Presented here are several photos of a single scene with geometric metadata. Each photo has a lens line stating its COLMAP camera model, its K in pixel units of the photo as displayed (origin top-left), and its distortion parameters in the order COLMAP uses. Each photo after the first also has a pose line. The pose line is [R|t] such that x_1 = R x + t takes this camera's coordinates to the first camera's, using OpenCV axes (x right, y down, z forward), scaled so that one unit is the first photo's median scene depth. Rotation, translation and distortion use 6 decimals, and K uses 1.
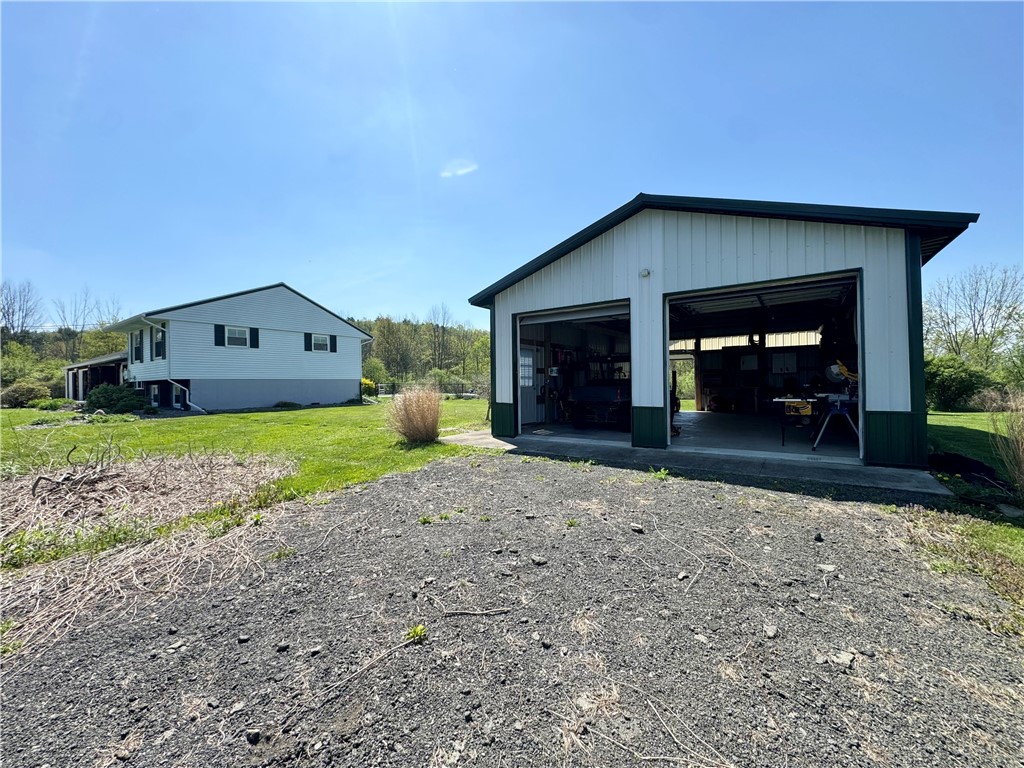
lens RADIAL K [[409.7, 0, 512.0], [0, 409.7, 384.0], [0, 0, 1]] dist [-0.004215, -0.000051]
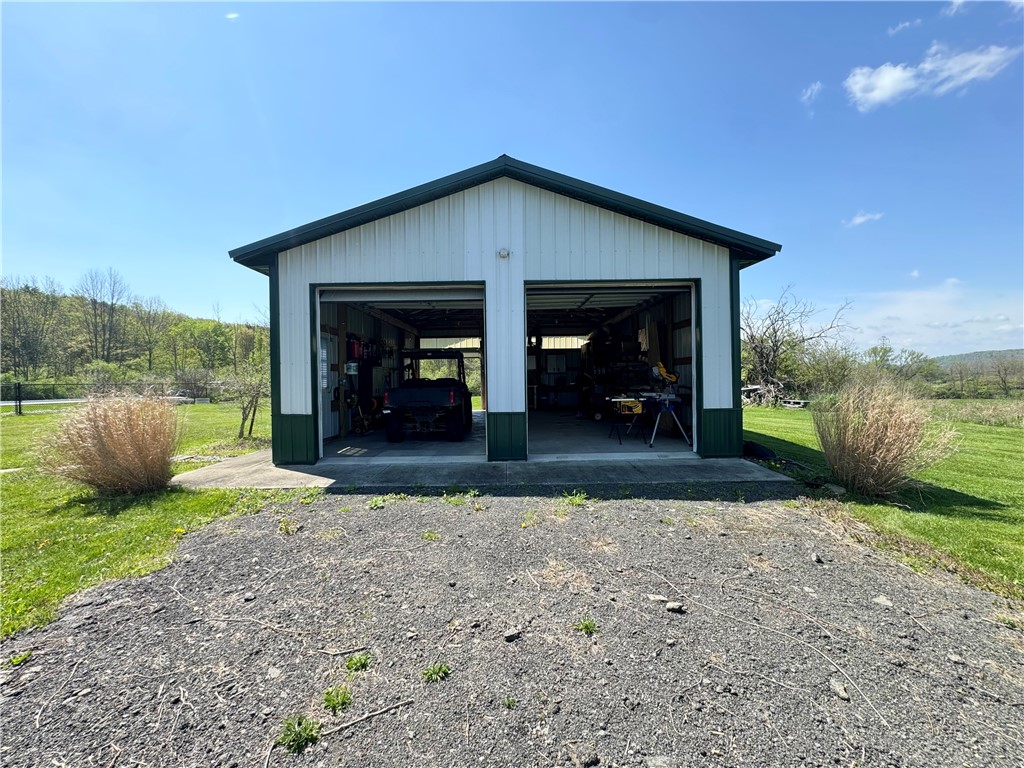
lens RADIAL K [[409.7, 0, 512.0], [0, 409.7, 384.0], [0, 0, 1]] dist [-0.004215, -0.000051]
pose [[0.815571, -0.008157, 0.578600, -0.143924], [0.004658, 0.999961, 0.007530, -0.008877], [-0.578638, -0.003446, 0.815577, 0.294651]]
